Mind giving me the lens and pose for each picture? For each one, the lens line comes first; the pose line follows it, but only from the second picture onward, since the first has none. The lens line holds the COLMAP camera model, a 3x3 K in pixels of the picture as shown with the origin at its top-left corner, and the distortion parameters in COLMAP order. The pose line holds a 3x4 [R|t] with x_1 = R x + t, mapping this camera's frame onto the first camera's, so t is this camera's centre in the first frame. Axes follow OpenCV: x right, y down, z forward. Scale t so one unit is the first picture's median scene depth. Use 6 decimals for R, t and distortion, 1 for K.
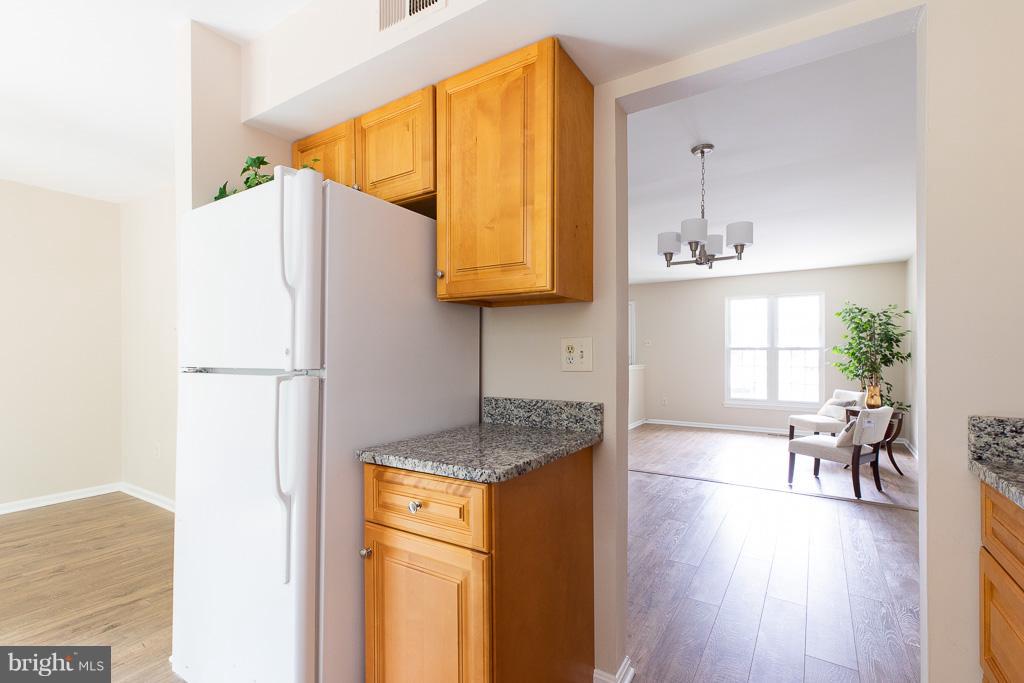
lens RADIAL K [[461.8, 0, 509.8], [0, 461.8, 352.7], [0, 0, 1]] dist [0.007781, 0.000066]
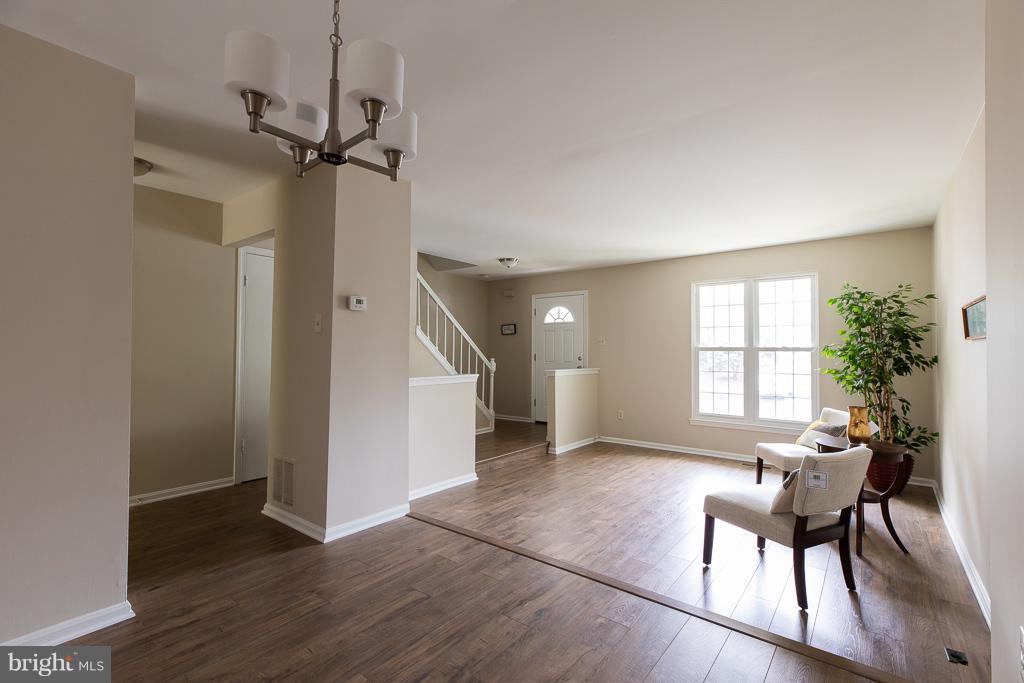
lens RADIAL K [[456.7, 0, 513.1], [0, 456.7, 342.1], [0, 0, 1]] dist [0.006983, -0.000120]
pose [[0.995815, 0.003902, -0.091304, 0.292346], [-0.006029, 0.999716, -0.023036, -0.000801], [0.091188, 0.023490, 0.995557, 0.259534]]
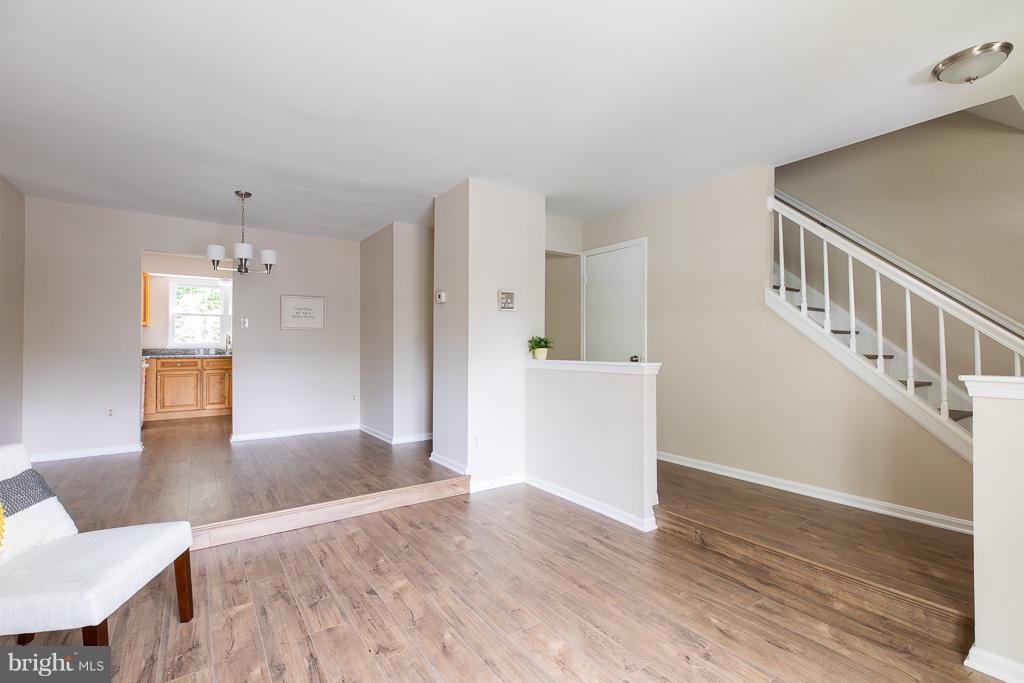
lens RADIAL K [[456.7, 0, 513.1], [0, 456.7, 342.1], [0, 0, 1]] dist [0.006983, -0.000120]
pose [[-0.372167, -0.008488, -0.928127, 0.645869], [-0.003409, 0.999964, -0.007779, 0.017379], [0.928159, 0.000269, -0.372183, 1.043175]]
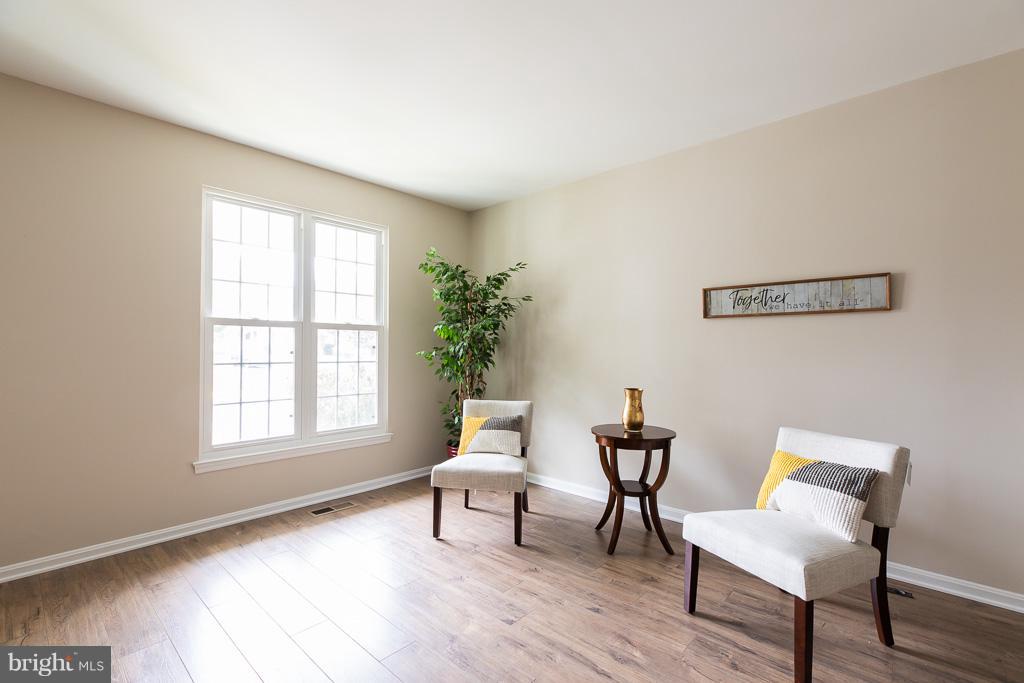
lens RADIAL K [[456.7, 0, 513.1], [0, 456.7, 342.1], [0, 0, 1]] dist [0.006983, -0.000120]
pose [[0.162185, 0.016398, 0.986624, 0.165347], [-0.000827, 0.999864, -0.016482, 0.018935], [-0.986760, 0.001857, 0.162177, 0.838848]]
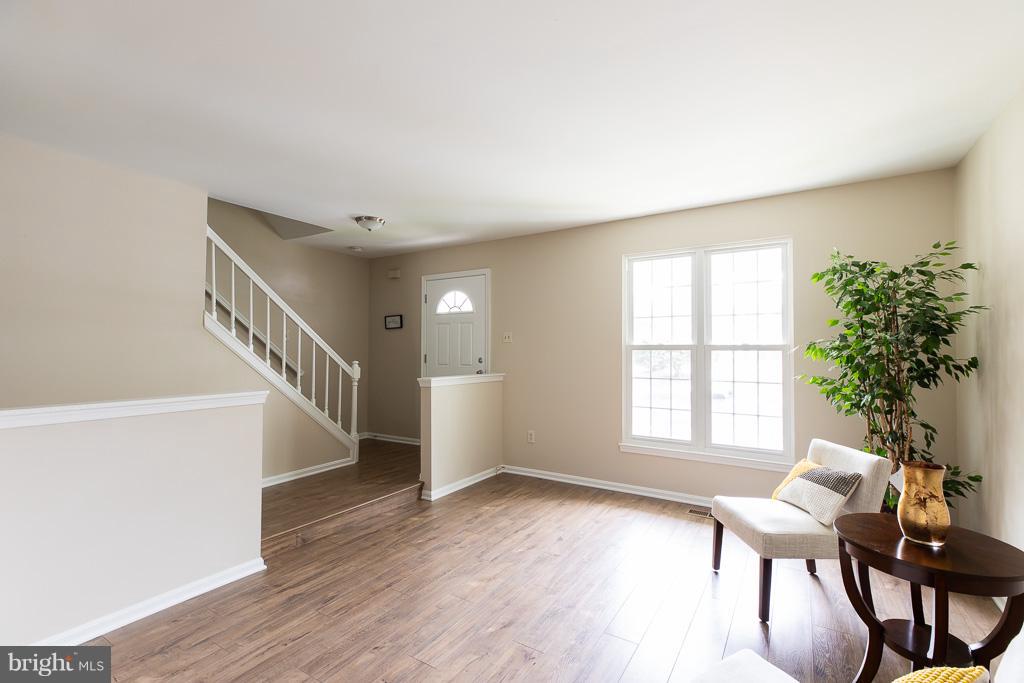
lens RADIAL K [[456.7, 0, 513.1], [0, 456.7, 342.1], [0, 0, 1]] dist [0.006983, -0.000120]
pose [[0.999841, 0.004028, 0.017366, 0.396876], [-0.003667, 0.999777, -0.020818, -0.003723], [-0.017446, 0.020751, 0.999632, 0.548971]]
